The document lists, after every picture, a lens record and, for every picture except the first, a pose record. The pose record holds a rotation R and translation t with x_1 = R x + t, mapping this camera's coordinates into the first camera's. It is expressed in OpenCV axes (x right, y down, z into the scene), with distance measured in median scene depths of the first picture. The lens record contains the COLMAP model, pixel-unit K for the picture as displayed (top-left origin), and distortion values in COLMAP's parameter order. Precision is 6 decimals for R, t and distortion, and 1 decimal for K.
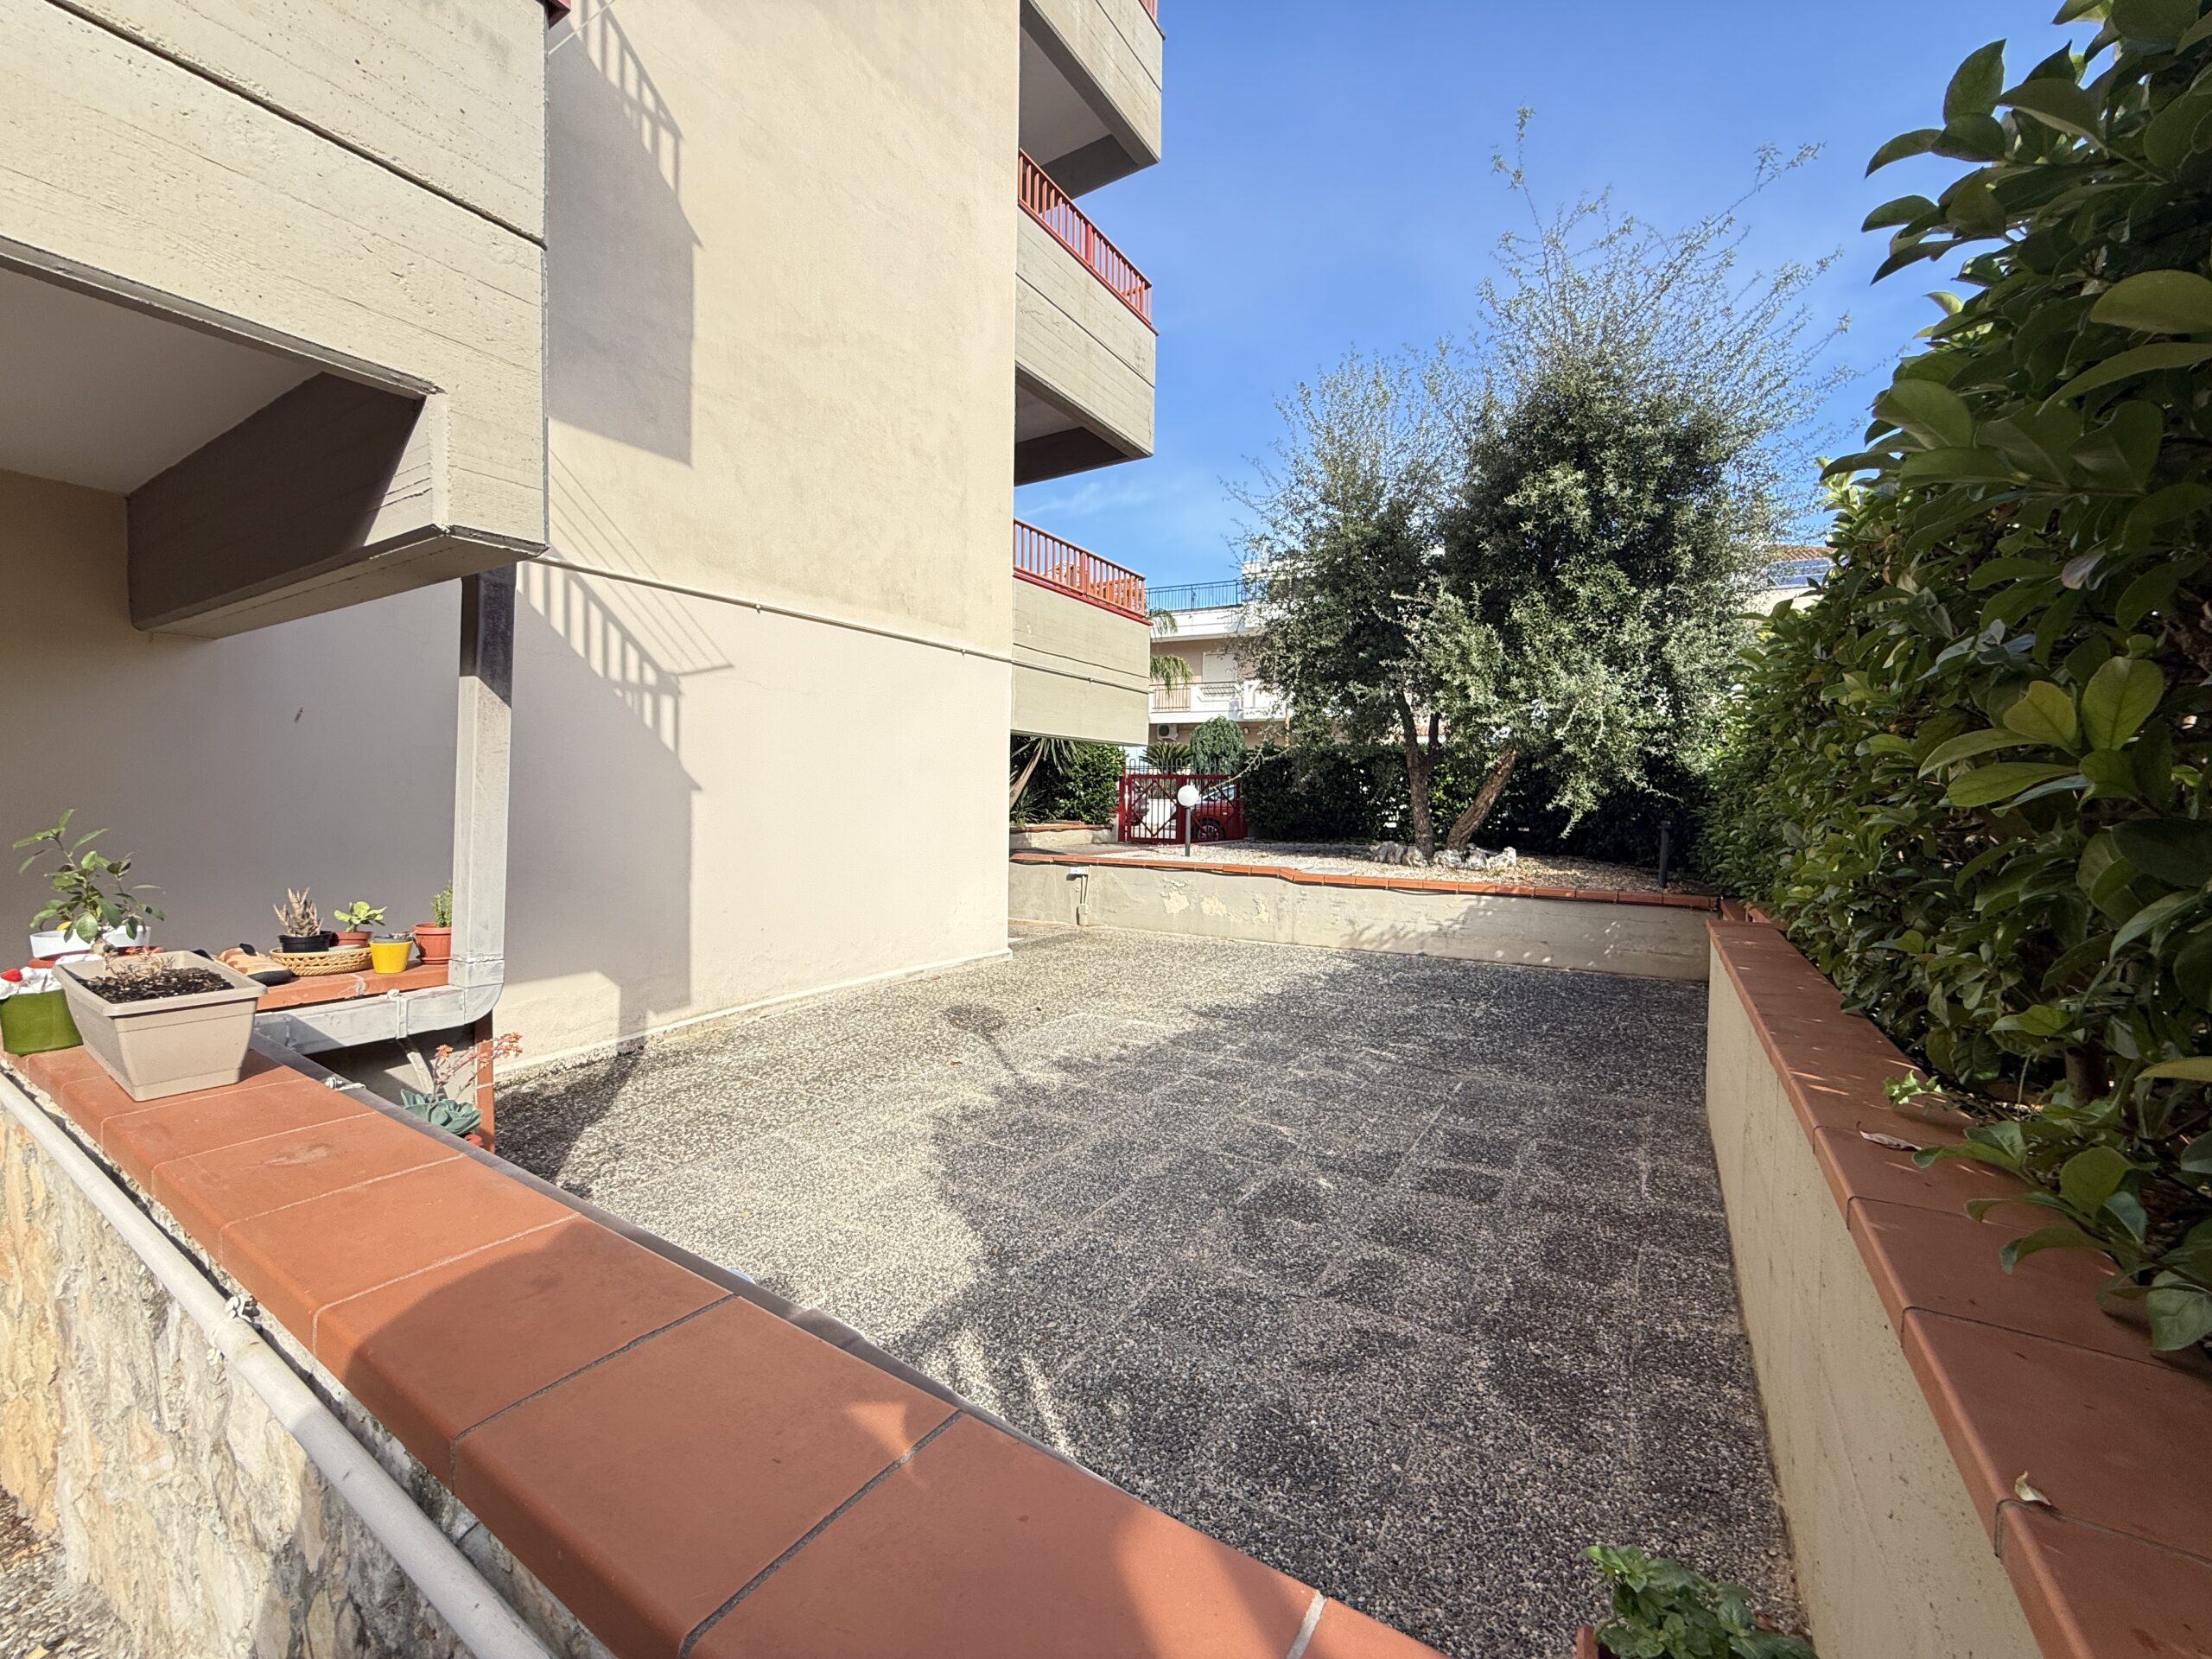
lens RADIAL K [[879.6, 0, 1099.3], [0, 879.6, 824.5], [0, 0, 1]] dist [-0.000126, 0.000324]
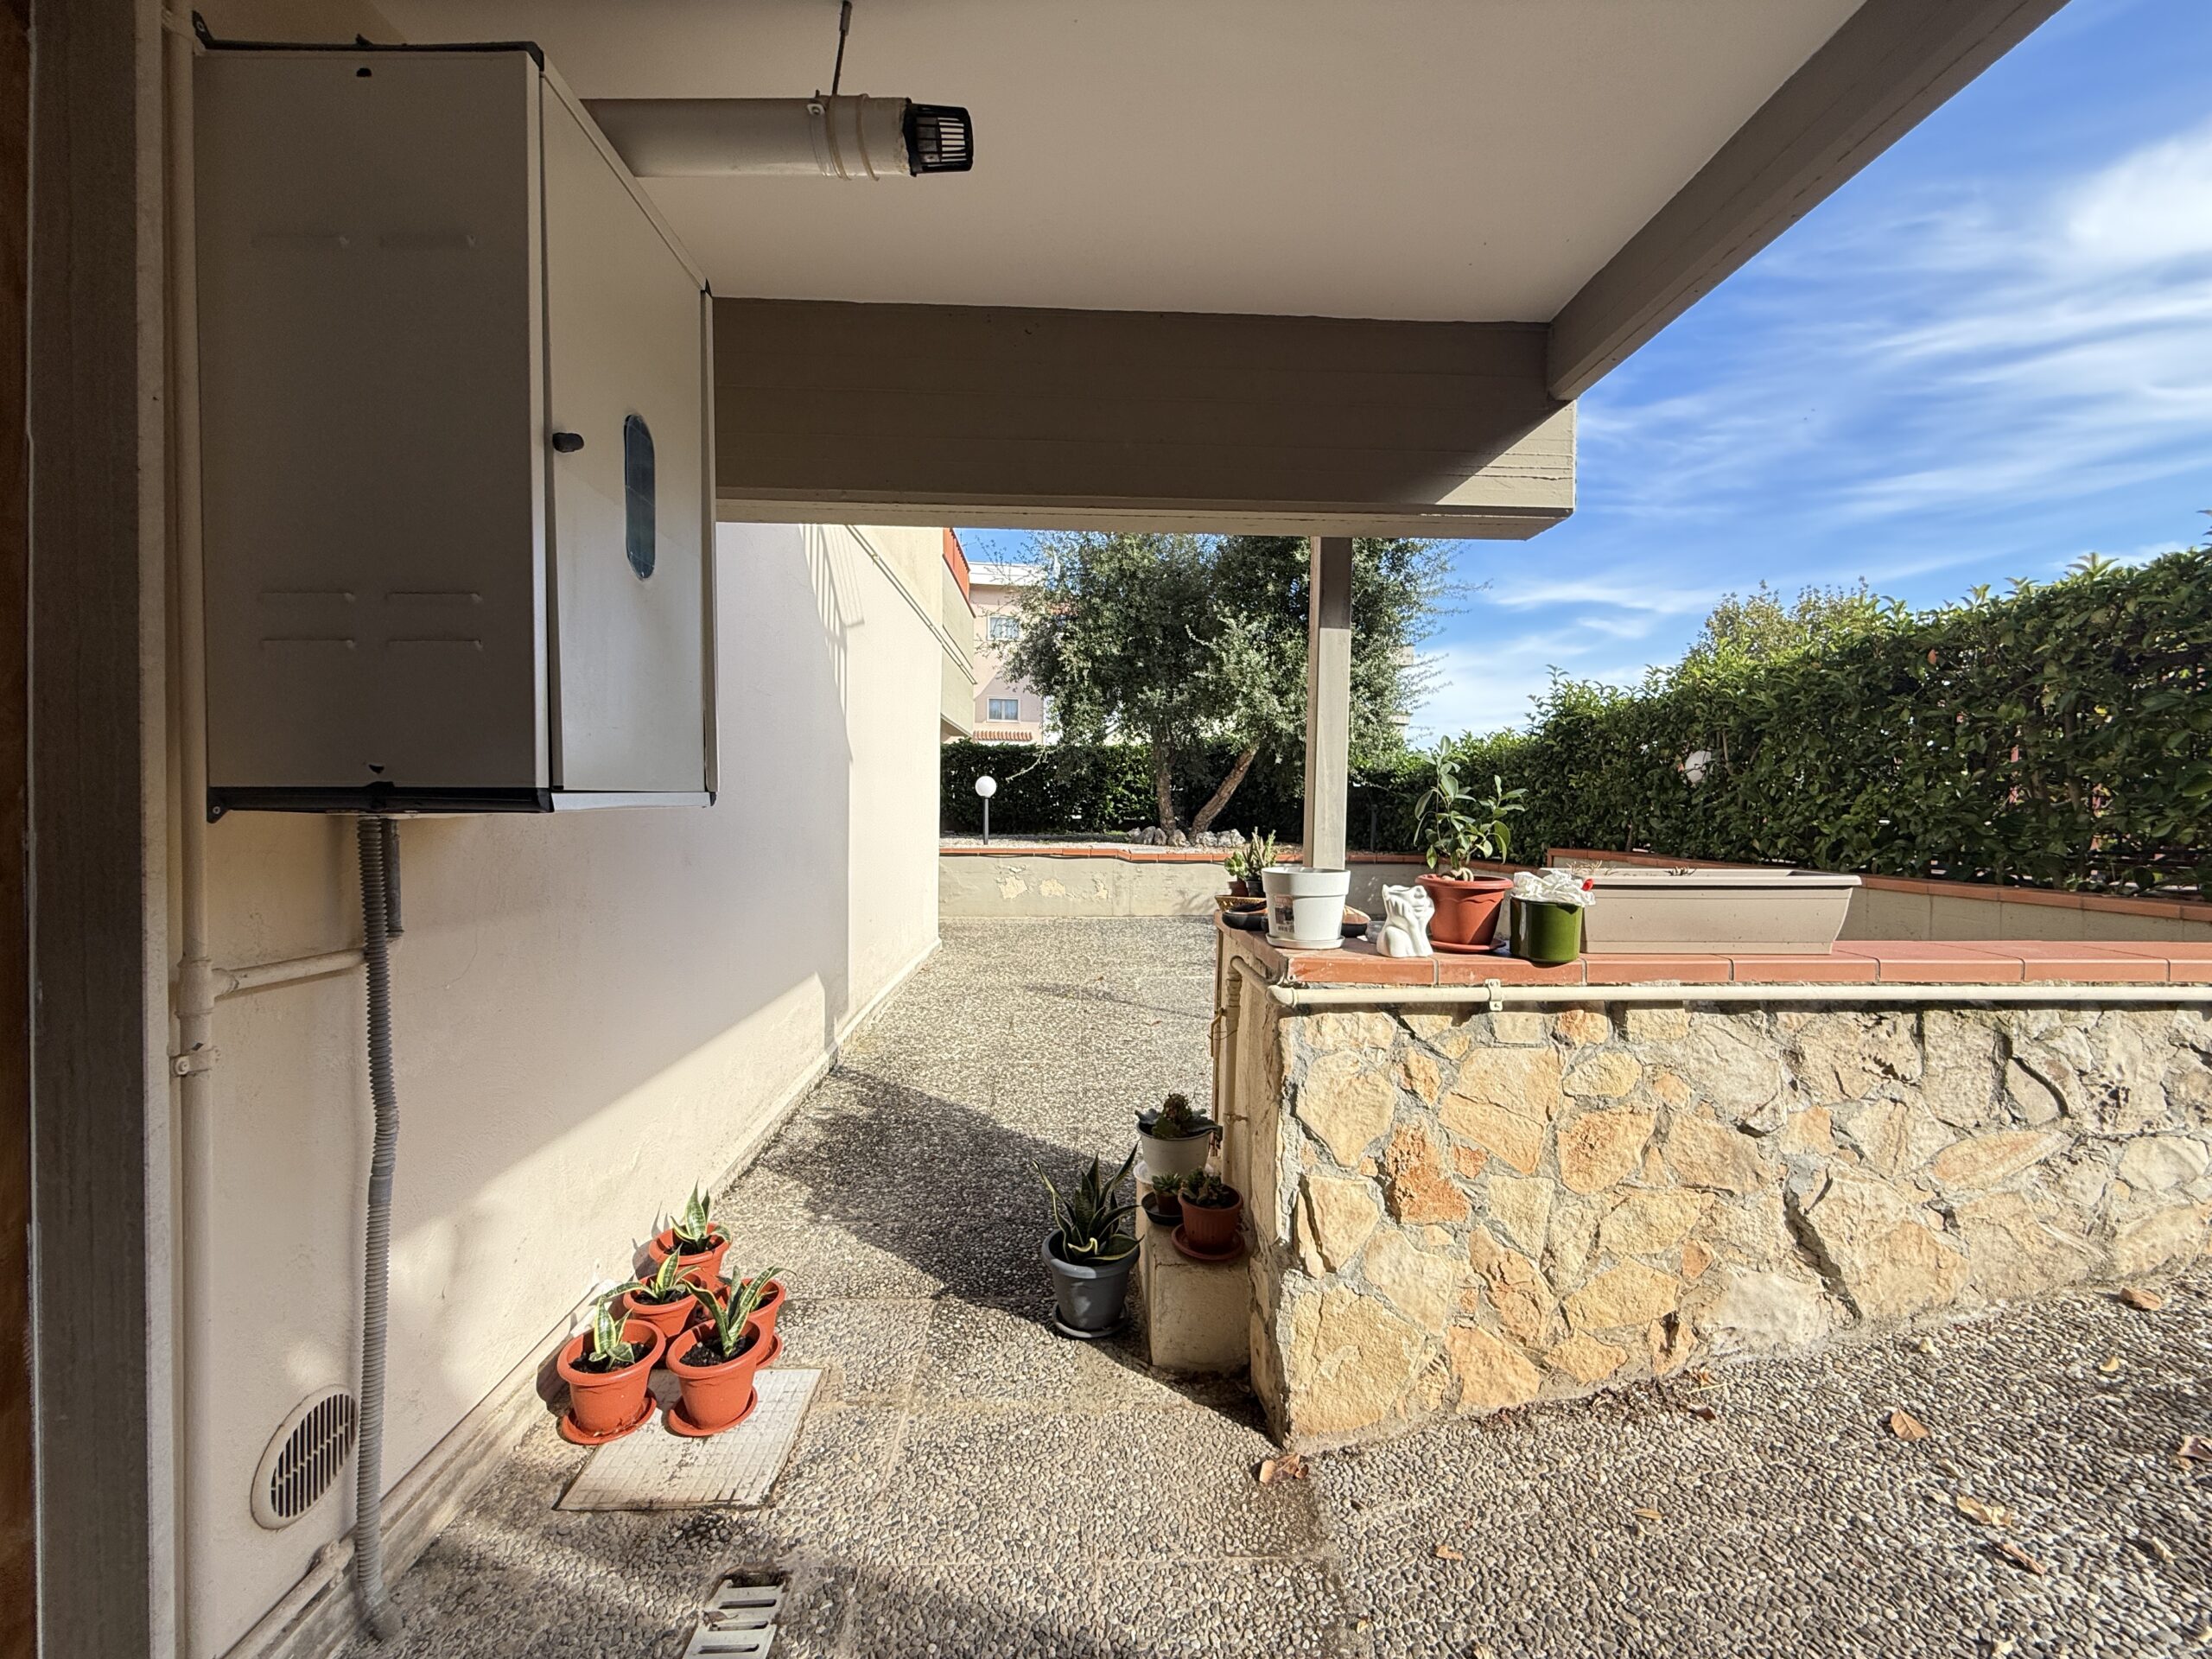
lens RADIAL K [[879.6, 0, 1099.7], [0, 879.6, 819.0], [0, 0, 1]] dist [-0.000126, 0.000324]
pose [[0.826732, -0.009898, 0.562508, -0.560764], [0.016001, 0.999854, -0.005922, 0.021490], [-0.562368, 0.013897, 0.826770, 0.109402]]
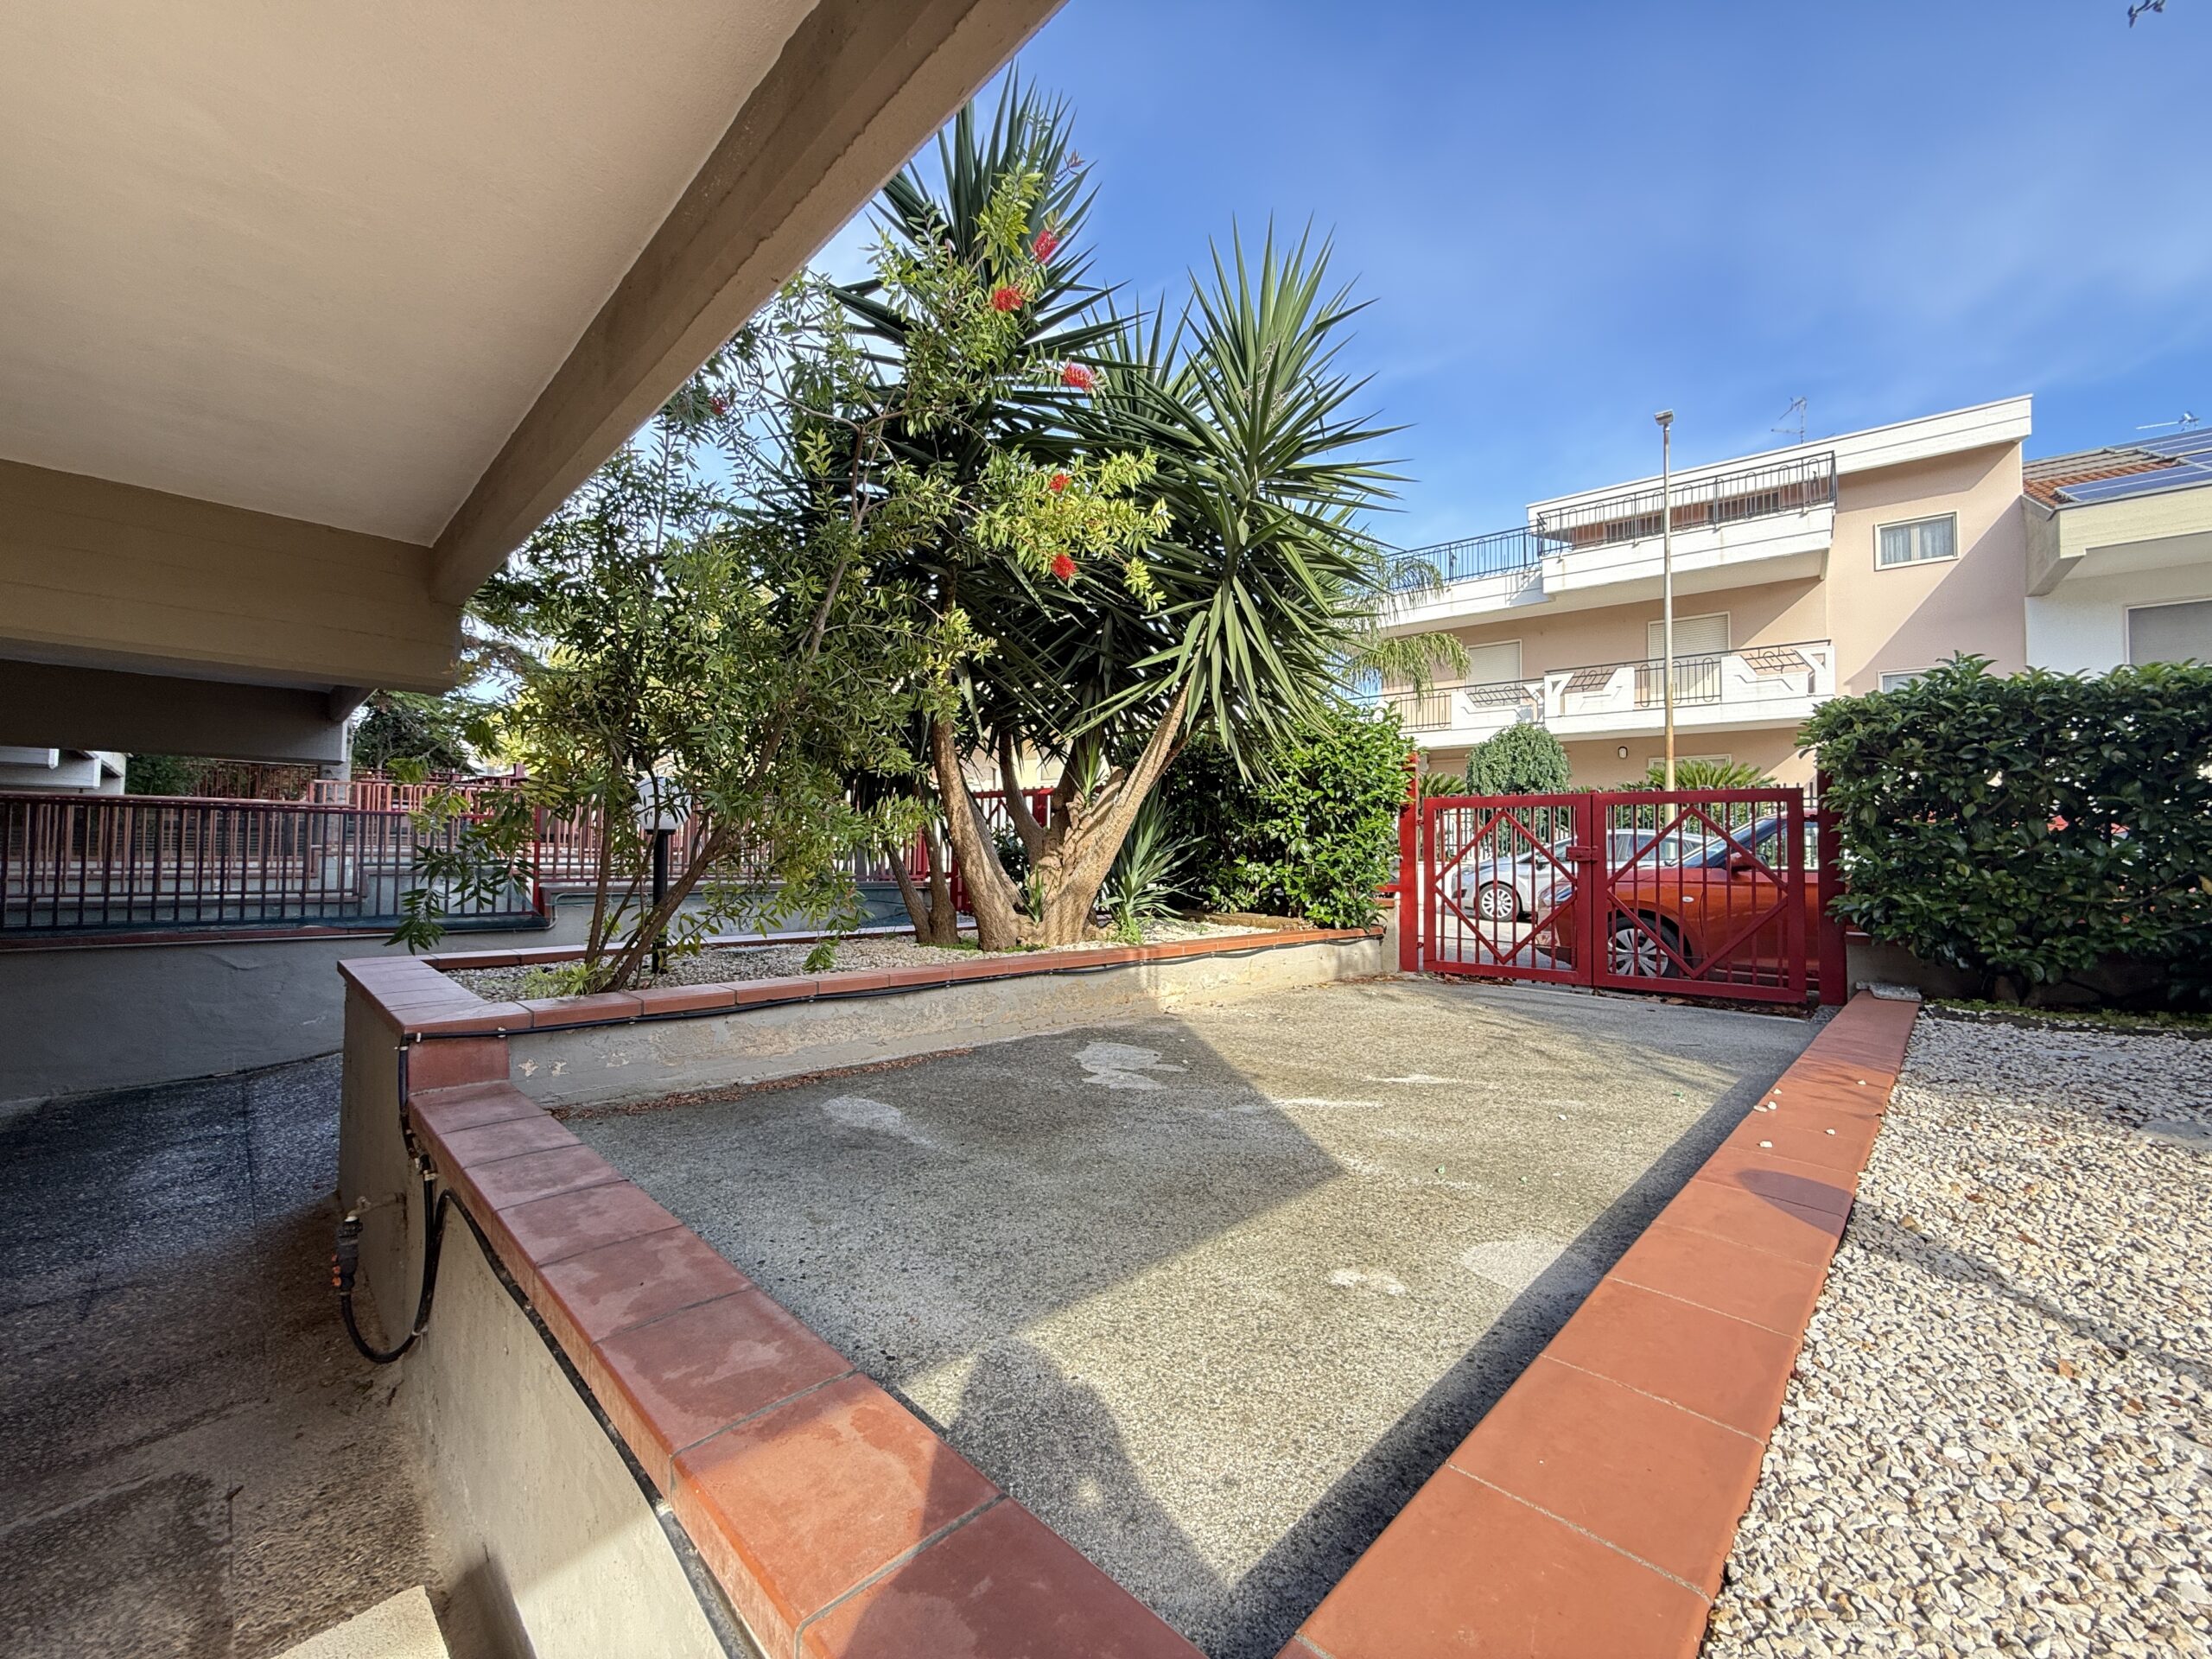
lens RADIAL K [[879.6, 0, 1101.3], [0, 879.6, 828.3], [0, 0, 1]] dist [-0.000126, 0.000324]
pose [[0.975270, -0.014016, -0.220571, -0.049956], [-0.000627, 0.997808, -0.066174, -0.042155], [0.221015, 0.064676, 0.973124, 1.392800]]
